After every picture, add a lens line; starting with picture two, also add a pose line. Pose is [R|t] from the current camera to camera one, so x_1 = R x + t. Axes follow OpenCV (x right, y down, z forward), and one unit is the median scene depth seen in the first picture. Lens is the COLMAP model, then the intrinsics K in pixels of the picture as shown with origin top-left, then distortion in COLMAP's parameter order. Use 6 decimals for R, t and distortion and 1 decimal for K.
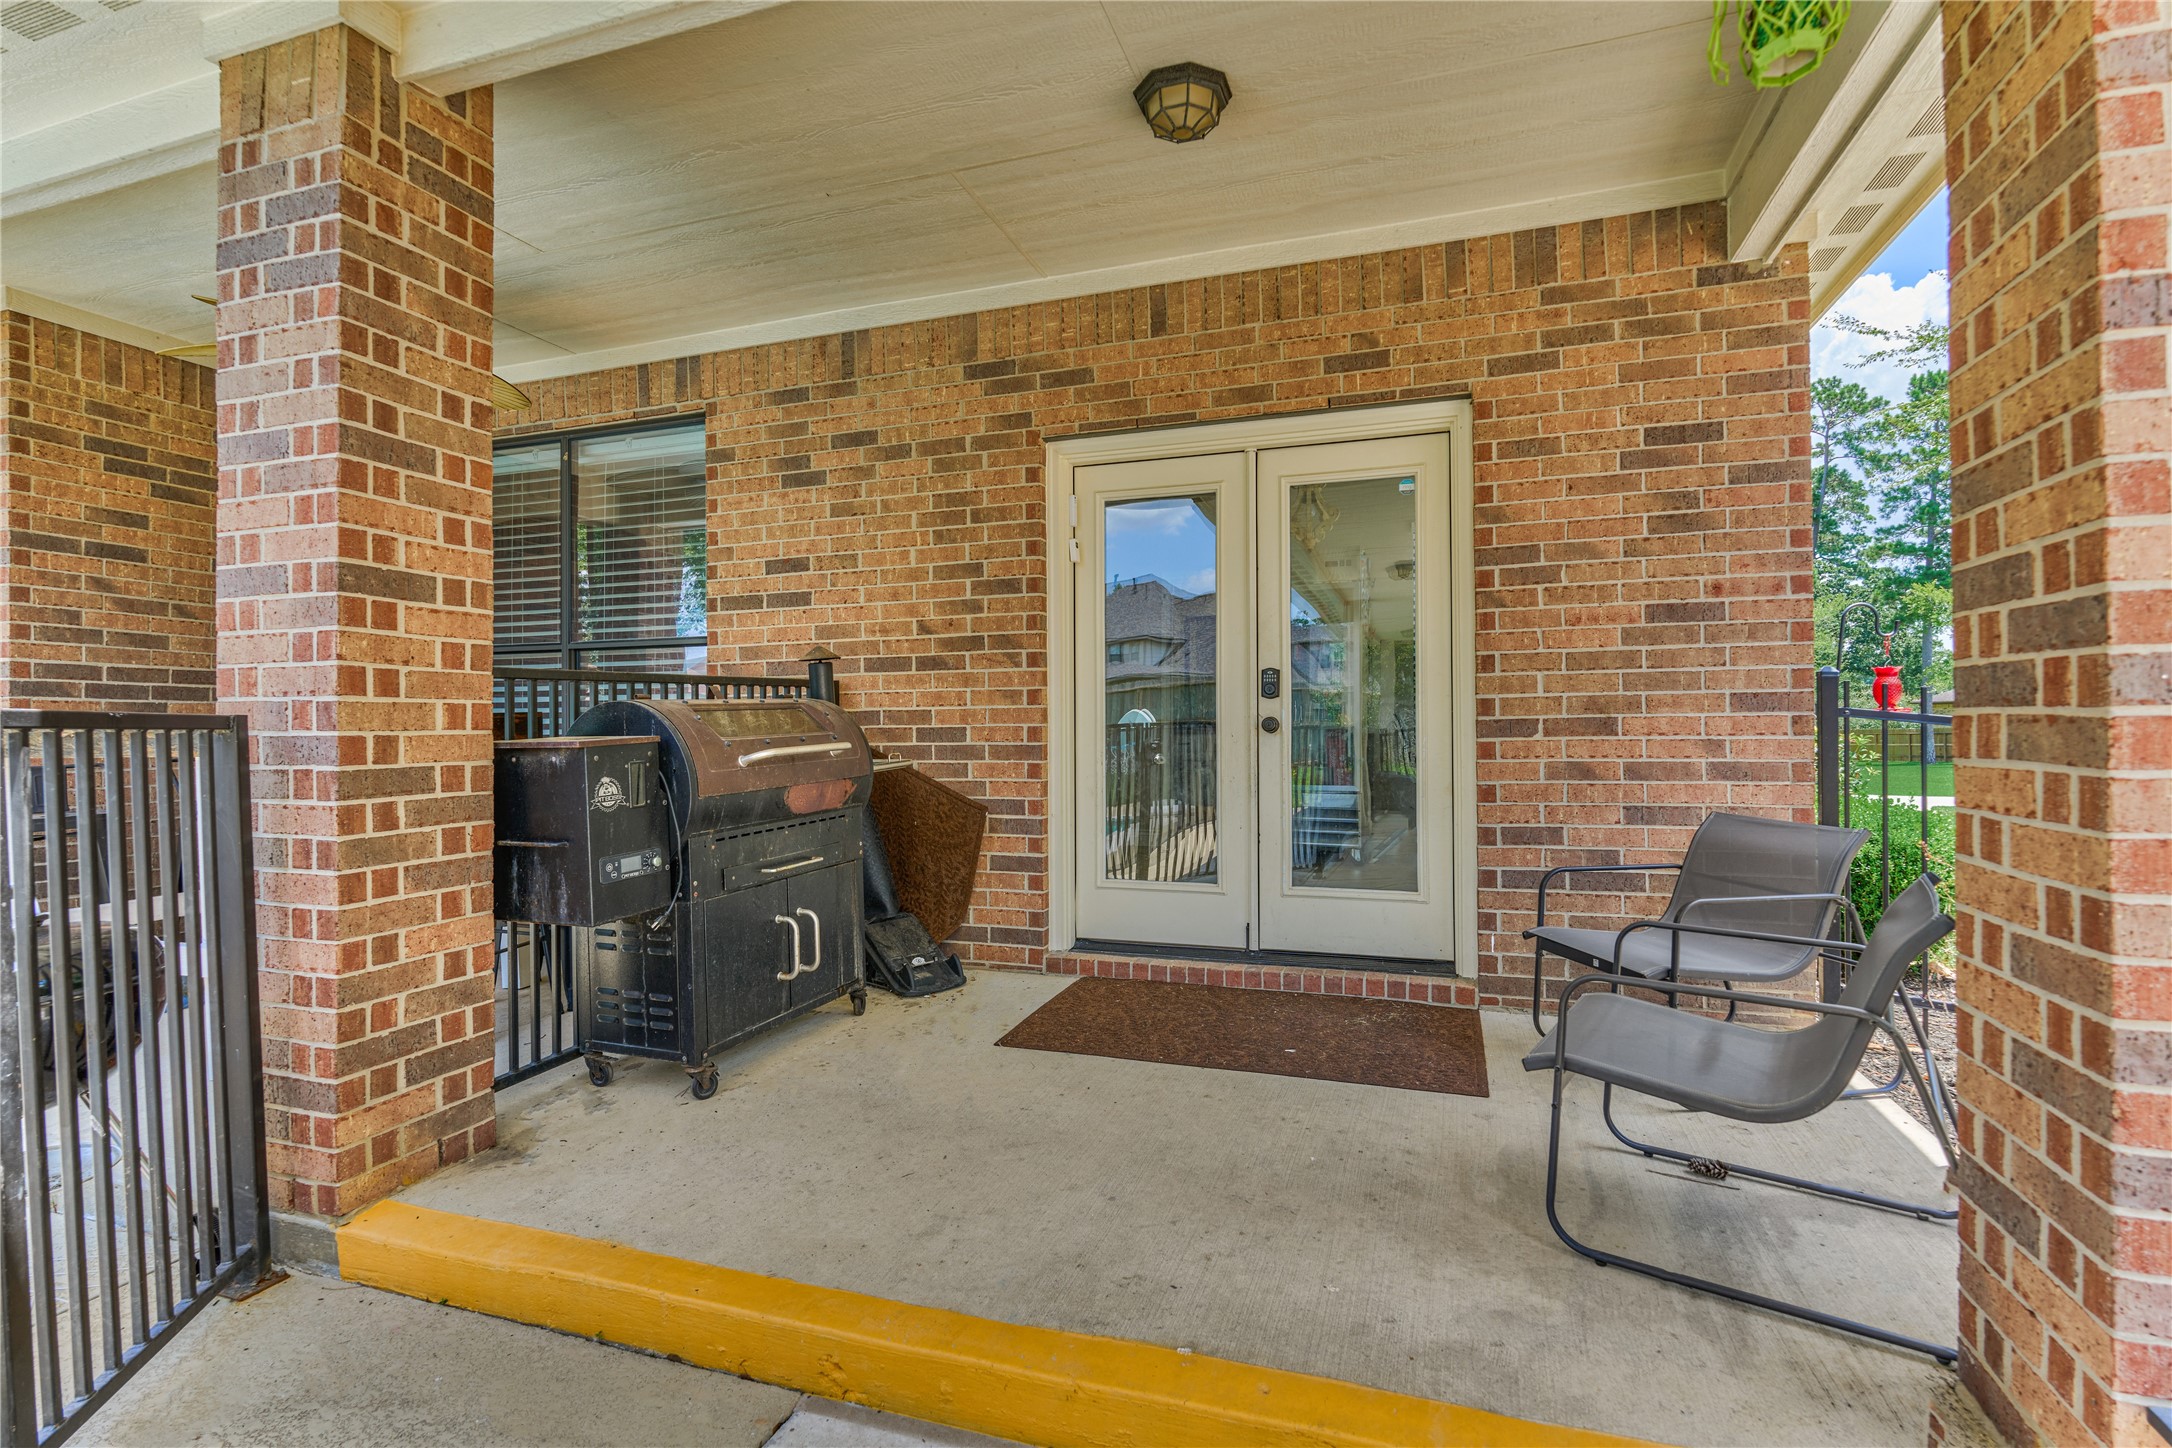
lens RADIAL K [[1020.0, 0, 1088.5], [0, 1020.0, 734.2], [0, 0, 1]] dist [-0.001289, -0.000065]
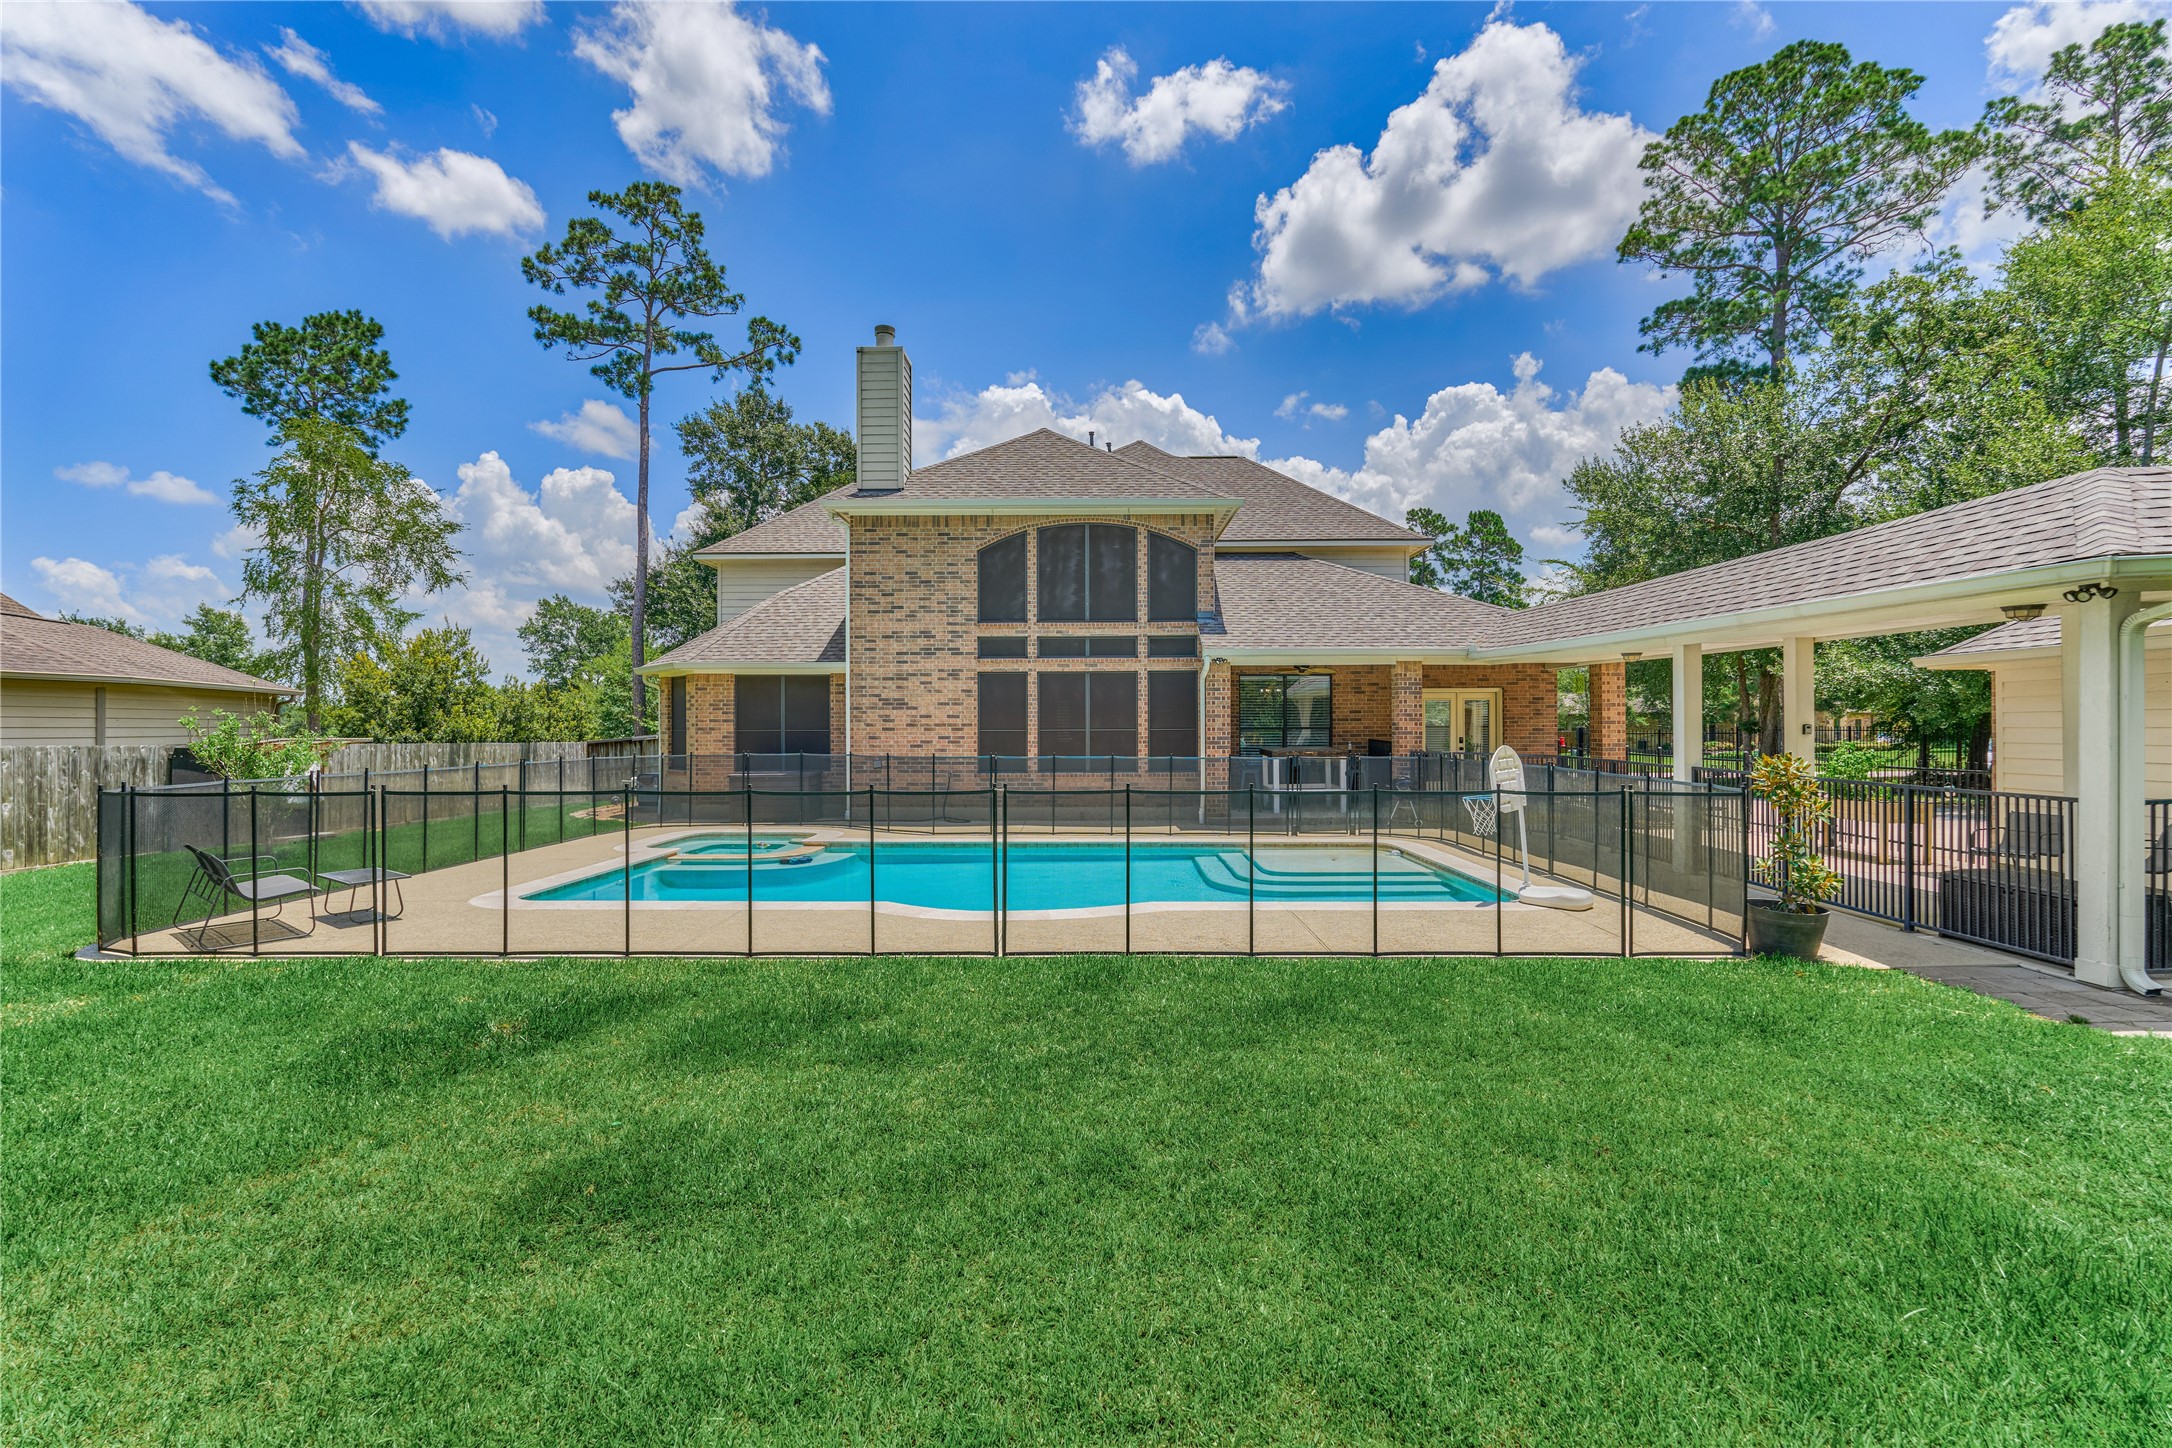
lens RADIAL K [[954.0, 0, 1092.6], [0, 954.0, 724.0], [0, 0, 1]] dist [-0.008716, 0.002206]
pose [[0.946239, 0.005663, 0.323418, -0.408547], [-0.002120, 0.999934, -0.011306, -0.010339], [-0.323461, 0.010013, 0.946189, -0.377283]]
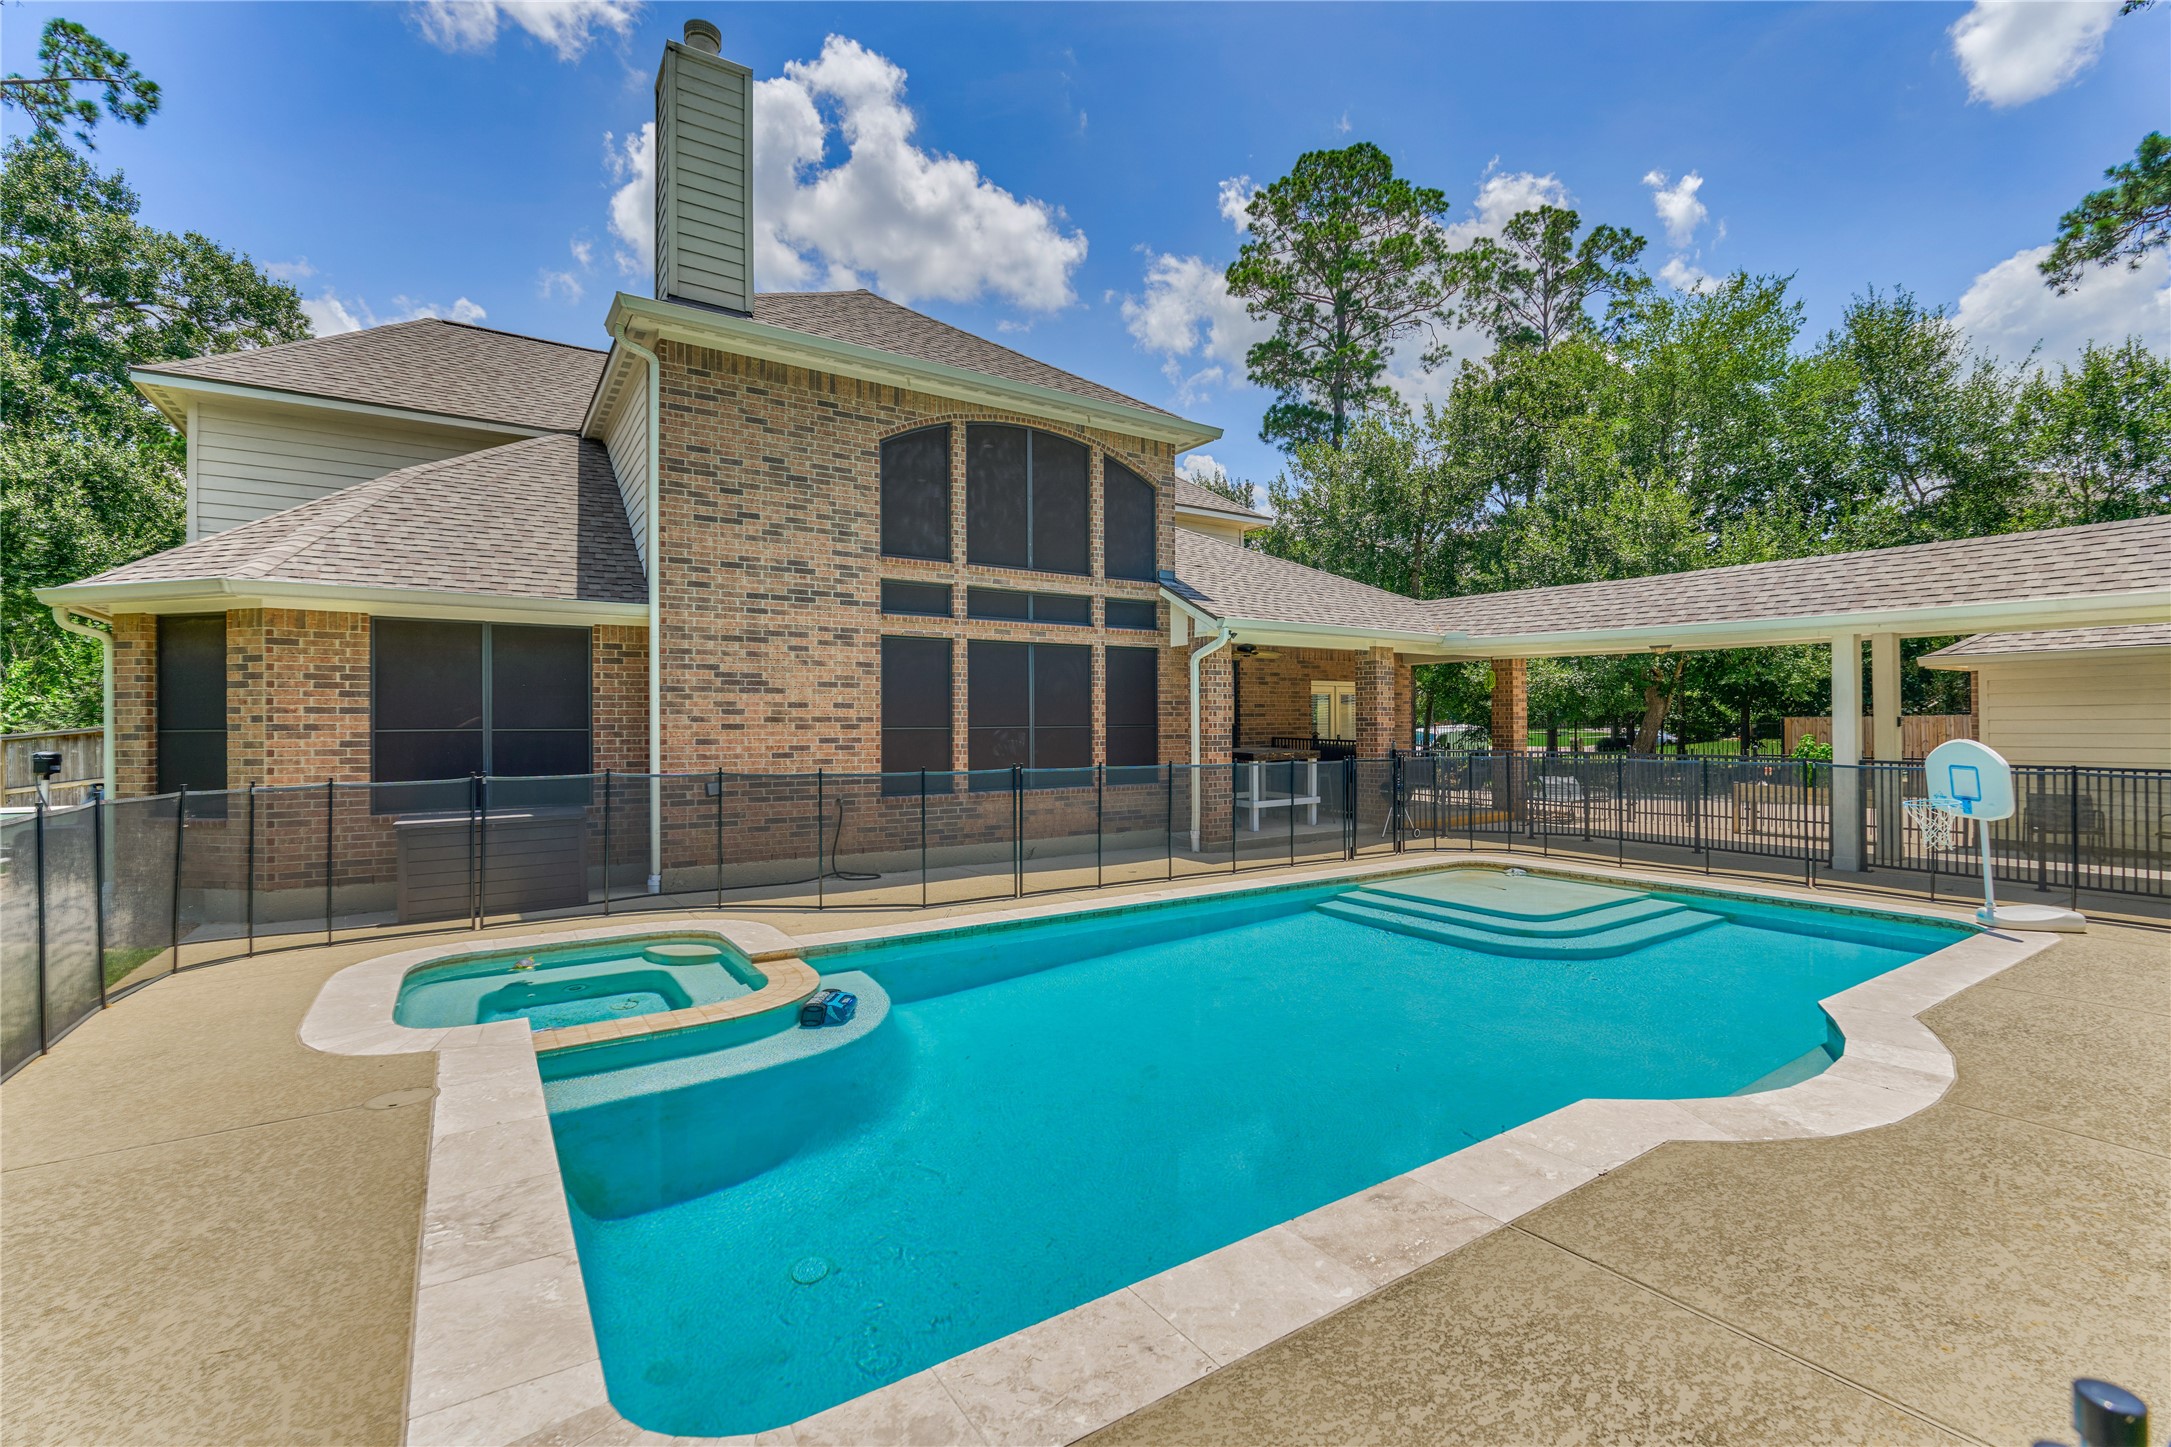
lens RADIAL K [[953.5, 0, 1100.9], [0, 953.5, 713.7], [0, 0, 1]] dist [-0.008716, 0.002206]
pose [[0.602127, 0.013871, 0.798280, -0.522535], [0.006219, 0.999737, -0.022063, -0.010047], [-0.798376, 0.018249, 0.601882, -0.094522]]
